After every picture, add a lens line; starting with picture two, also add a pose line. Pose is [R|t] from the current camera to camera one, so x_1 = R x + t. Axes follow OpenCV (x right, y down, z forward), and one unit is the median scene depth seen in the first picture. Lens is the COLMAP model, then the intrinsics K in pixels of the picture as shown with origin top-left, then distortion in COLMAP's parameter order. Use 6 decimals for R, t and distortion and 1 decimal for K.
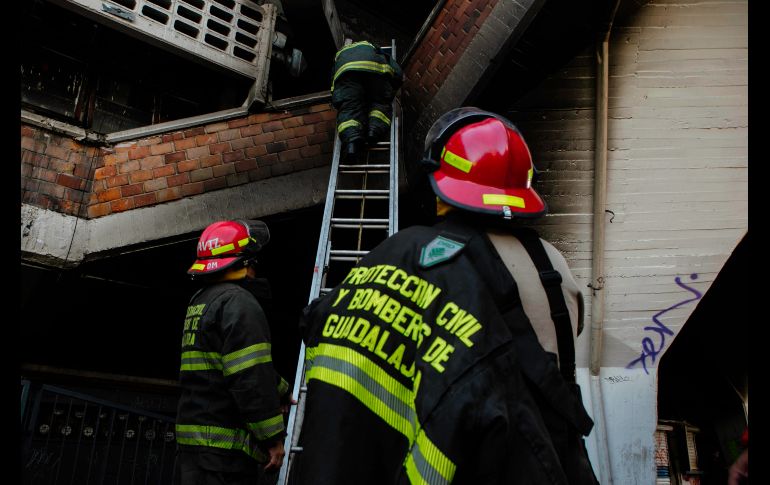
lens RADIAL K [[539.6, 0, 385.1], [0, 539.6, 224.2], [0, 0, 1]] dist [-0.071657, 0.003073]
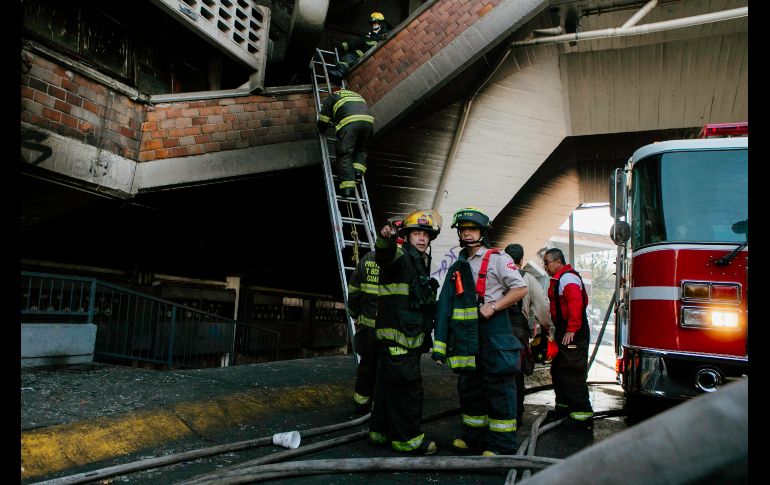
lens RADIAL K [[539.6, 0, 385.1], [0, 539.6, 224.2], [0, 0, 1]] dist [-0.071657, 0.003073]
pose [[0.861691, 0.076393, 0.501651, -0.658448], [-0.188552, 0.966024, 0.176767, -0.203588], [-0.471103, -0.246905, 0.846818, -0.450125]]
